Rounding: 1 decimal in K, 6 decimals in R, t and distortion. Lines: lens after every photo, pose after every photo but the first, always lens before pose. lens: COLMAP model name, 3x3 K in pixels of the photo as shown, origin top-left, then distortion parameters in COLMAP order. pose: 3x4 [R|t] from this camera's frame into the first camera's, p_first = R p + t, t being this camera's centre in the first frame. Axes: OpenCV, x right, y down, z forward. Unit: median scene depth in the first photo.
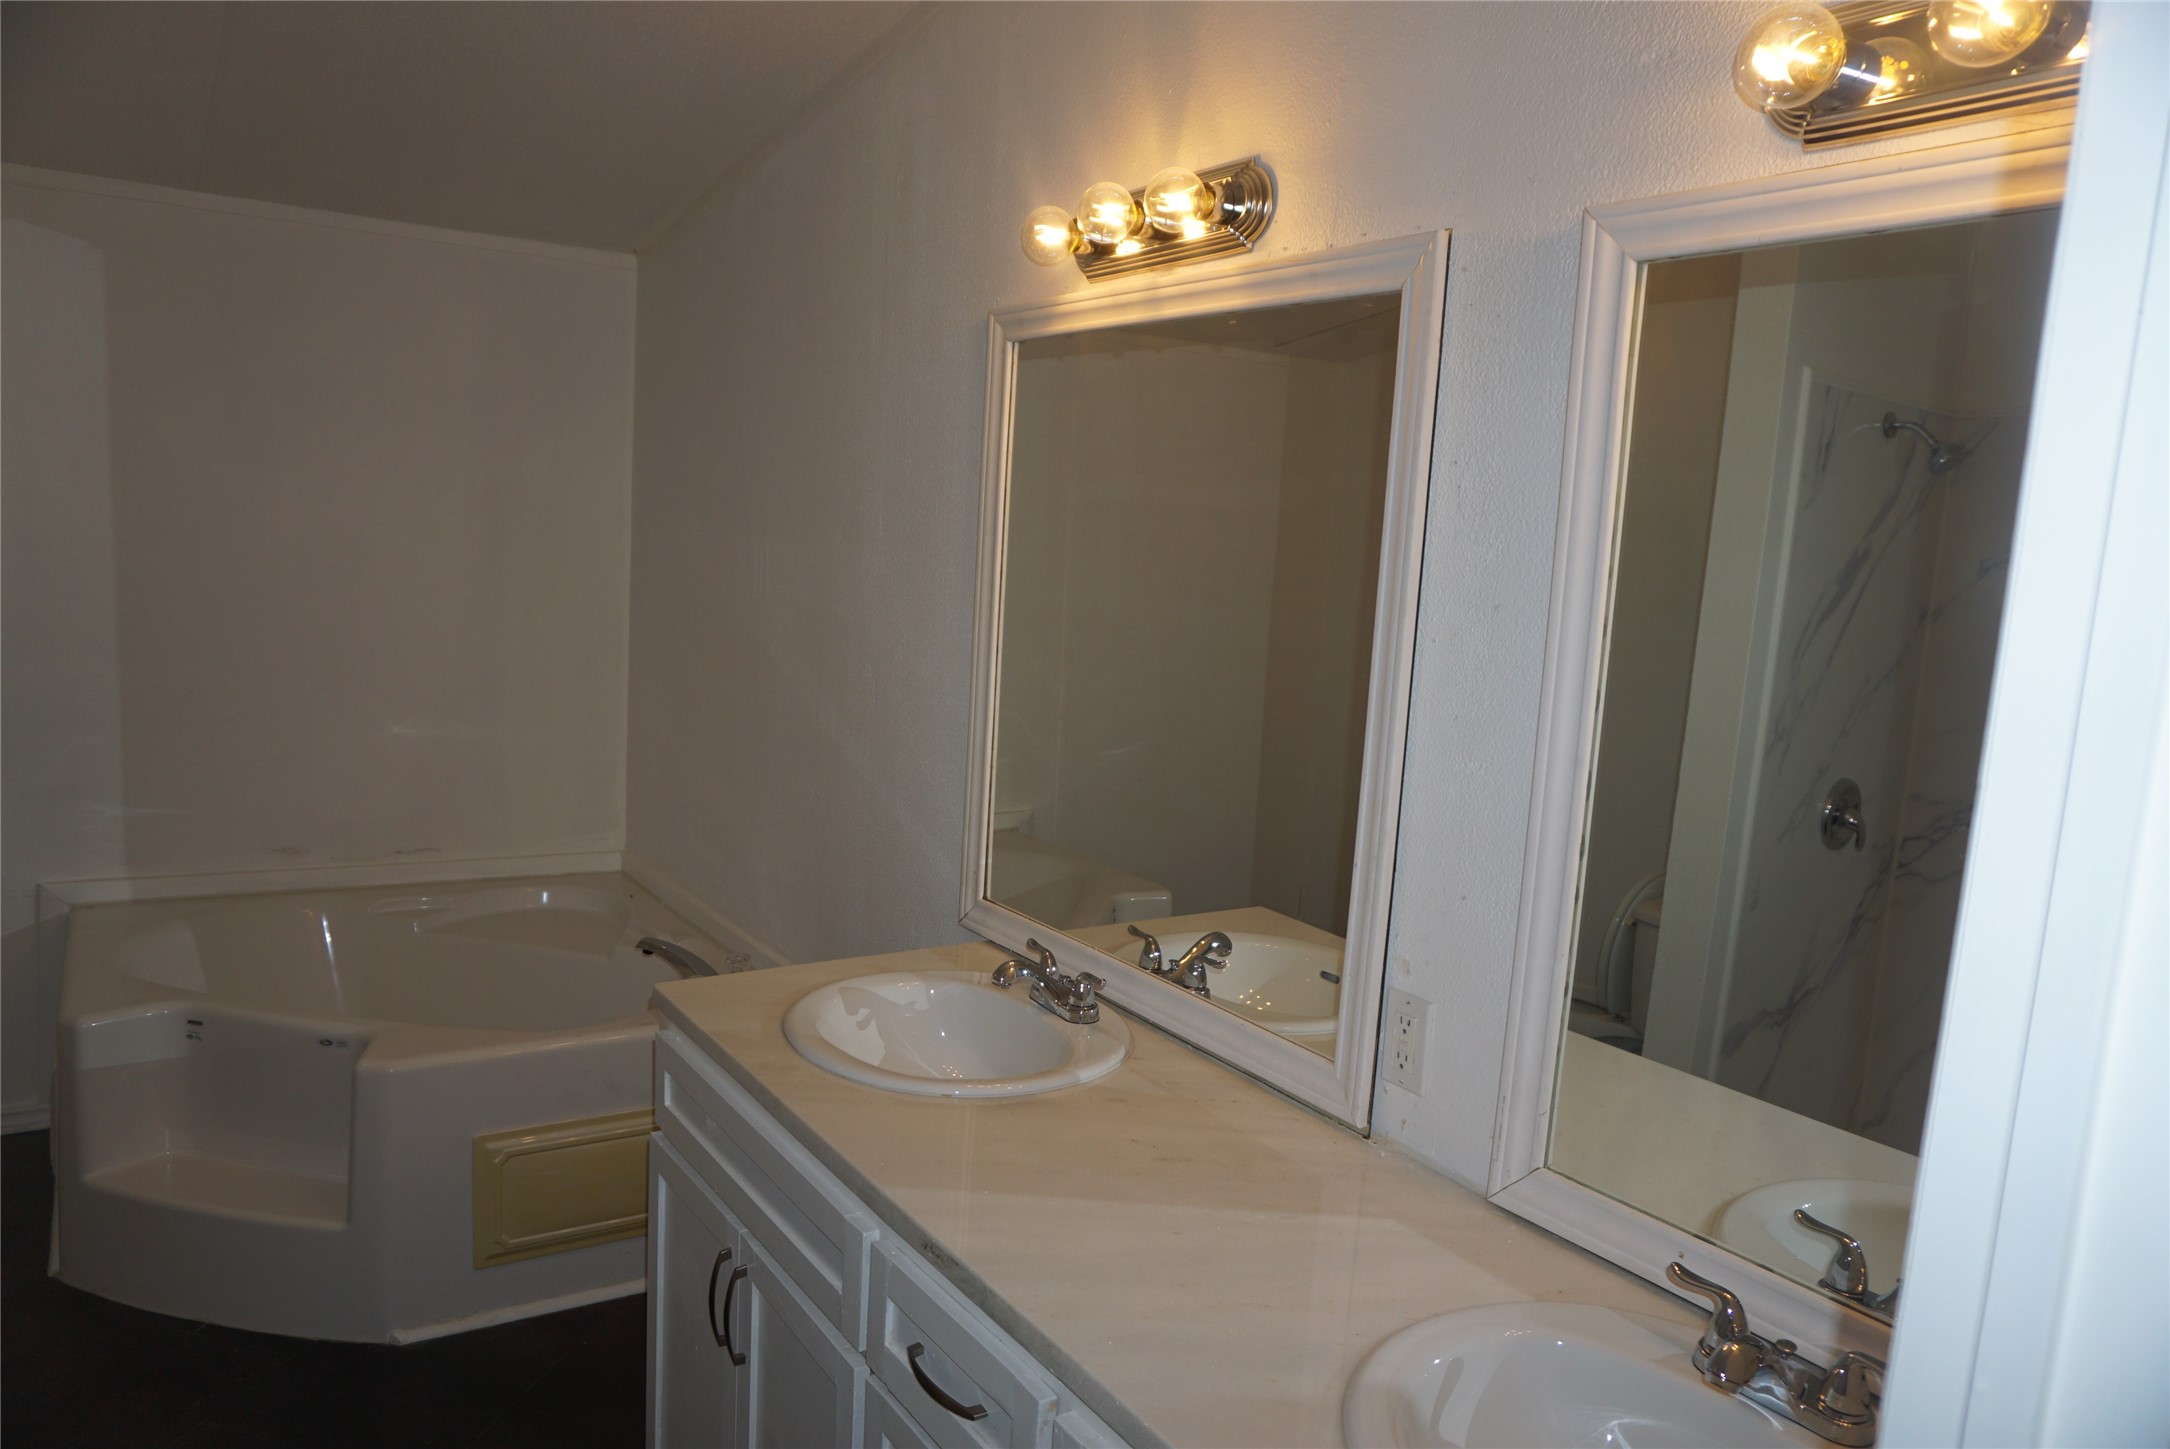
lens RADIAL K [[1446.0, 0, 1076.4], [0, 1446.0, 728.6], [0, 0, 1]] dist [-0.060593, 0.043088]
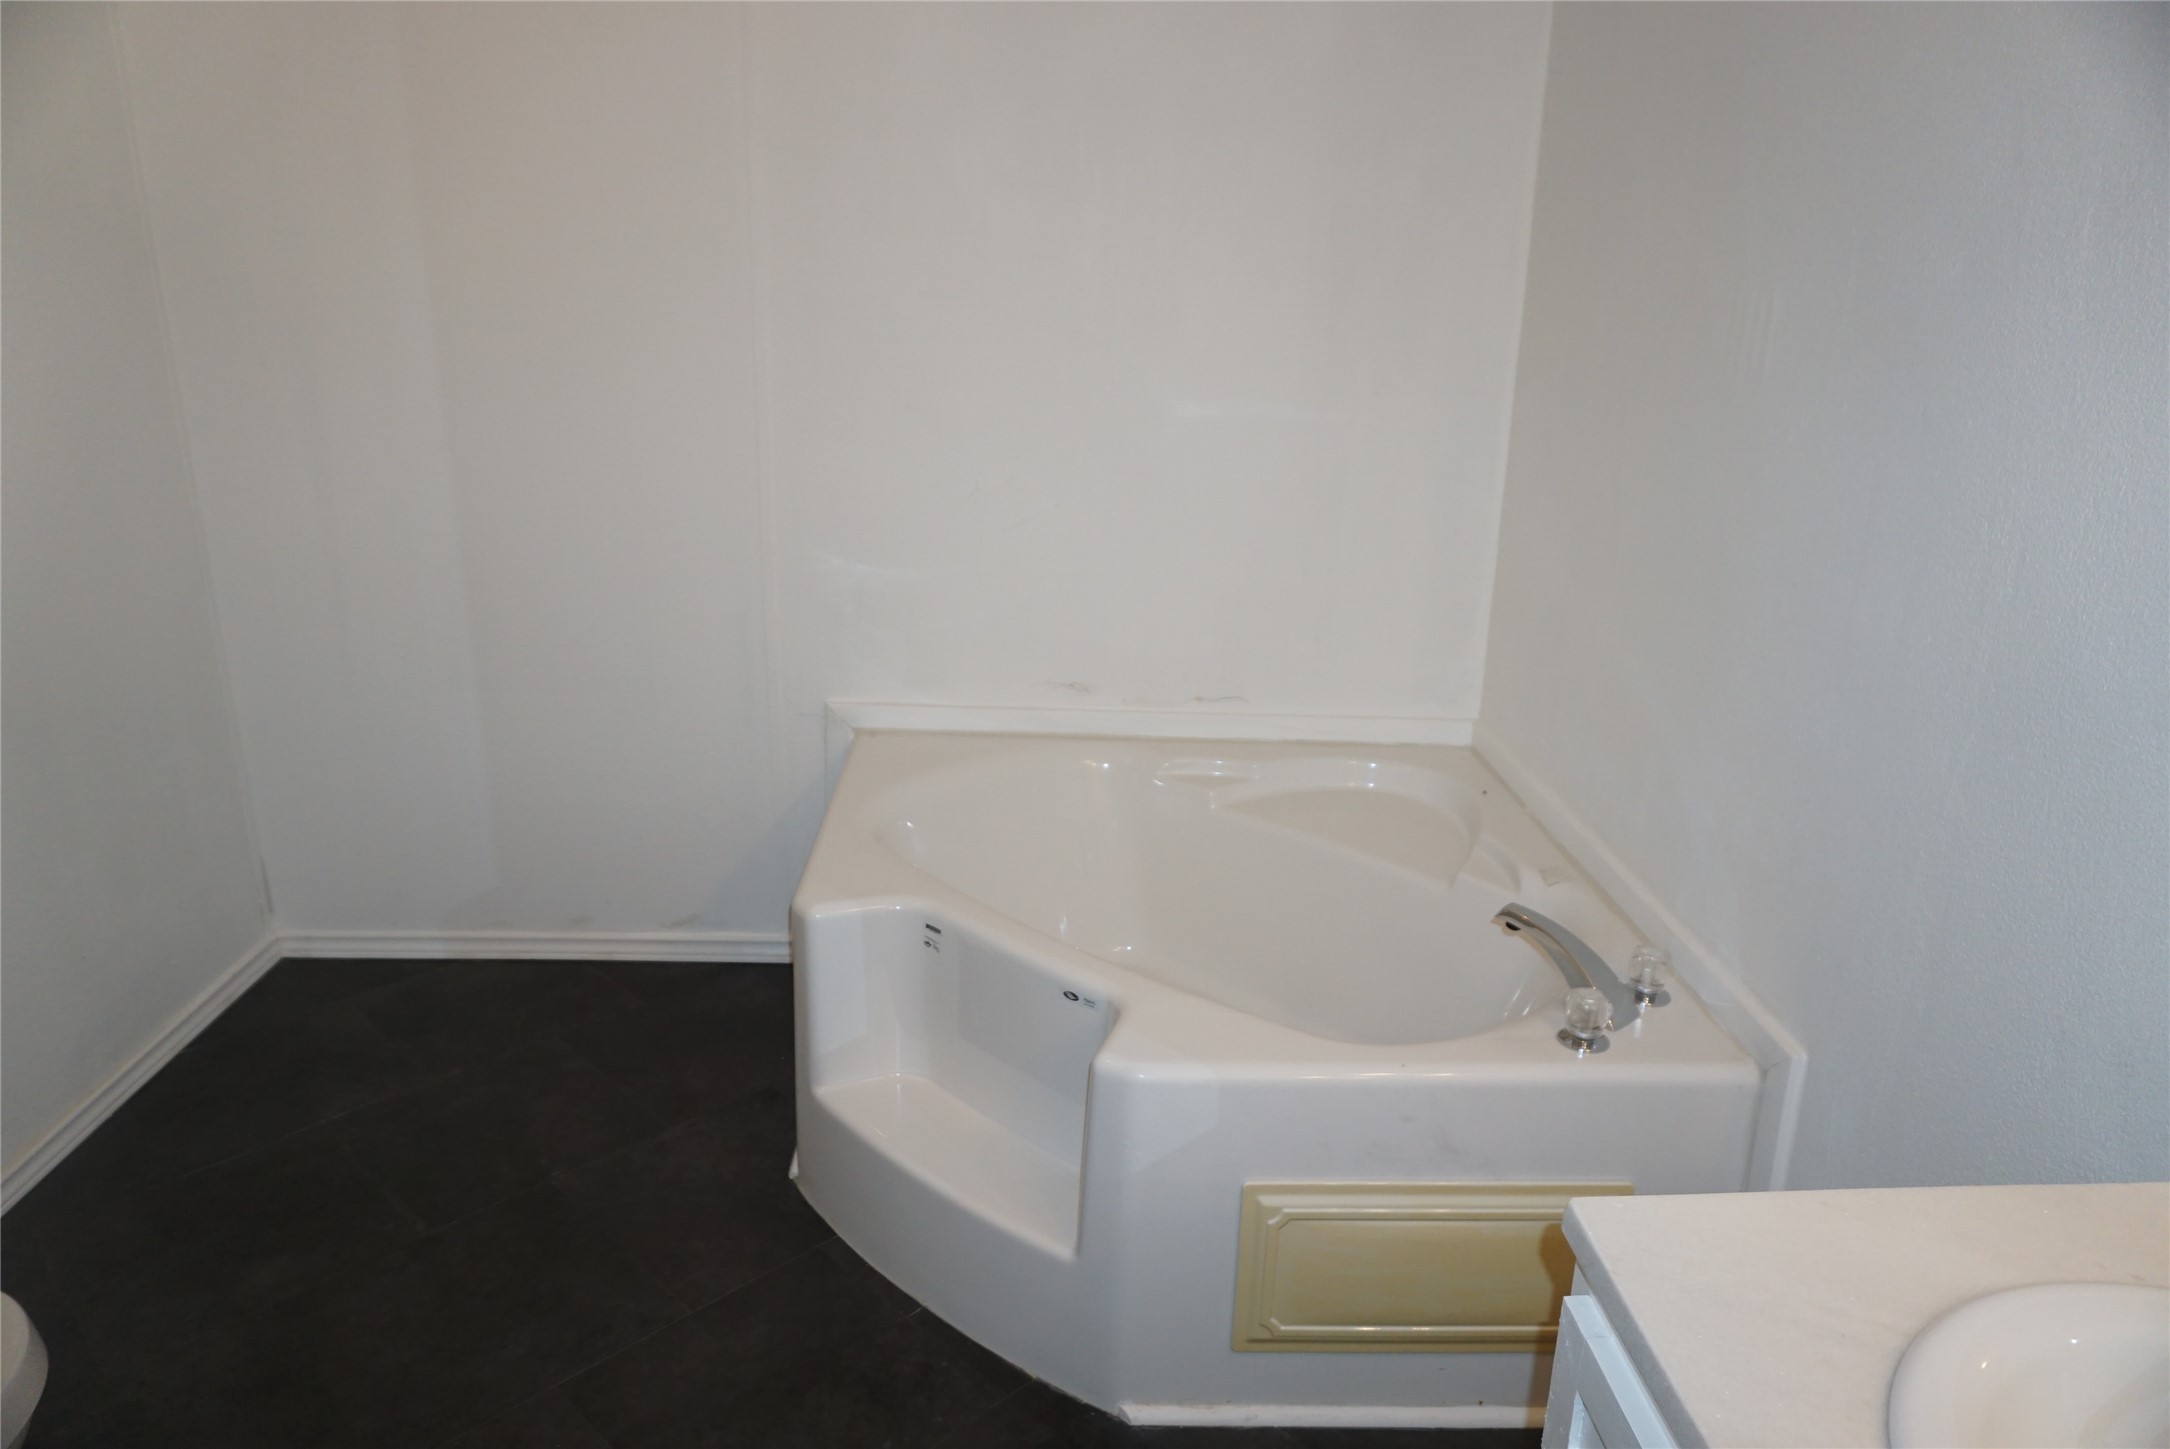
lens RADIAL K [[1446.0, 0, 1076.4], [0, 1446.0, 728.6], [0, 0, 1]] dist [-0.060593, 0.043088]
pose [[0.846603, 0.125876, -0.517125, -0.150634], [-0.042095, 0.984422, 0.170708, -0.043619], [0.530557, -0.122754, 0.838714, 0.380730]]
